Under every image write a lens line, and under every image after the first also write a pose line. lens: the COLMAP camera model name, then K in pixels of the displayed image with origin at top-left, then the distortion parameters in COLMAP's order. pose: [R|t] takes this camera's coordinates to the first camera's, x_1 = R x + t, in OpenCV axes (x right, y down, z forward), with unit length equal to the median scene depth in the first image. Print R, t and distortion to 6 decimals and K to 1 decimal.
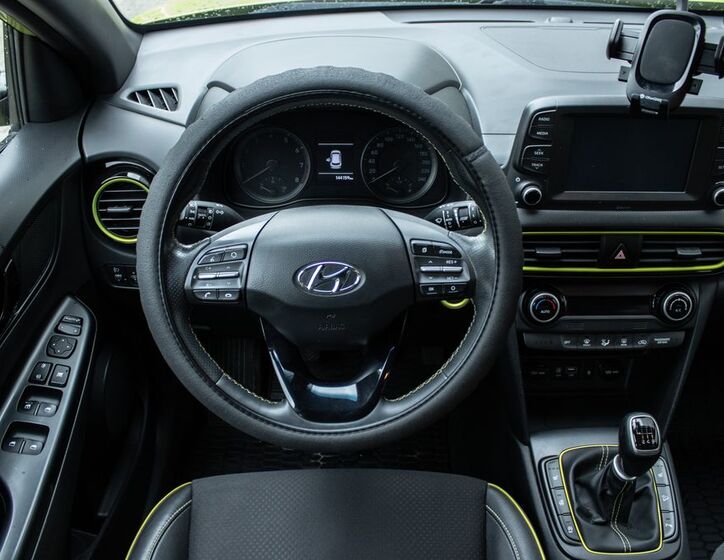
lens RADIAL K [[670.2, 0, 362.6], [0, 670.2, 280.2], [0, 0, 1]] dist [-0.113775, 0.000000]
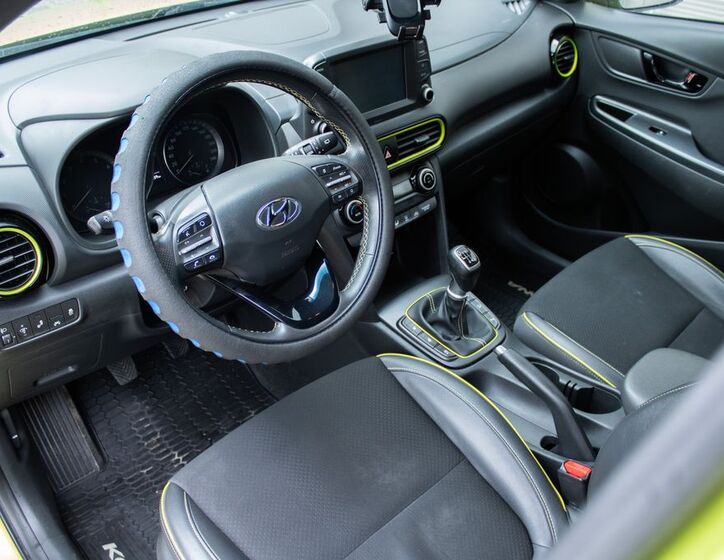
lens RADIAL K [[670.2, 0, 363.1], [0, 670.2, 278.3], [0, 0, 1]] dist [-0.113775, 0.000000]
pose [[0.727878, -0.388891, 0.564763, -0.544059], [0.411059, 0.906691, 0.094560, 0.043198], [-0.548839, 0.163323, 0.819818, -0.070124]]
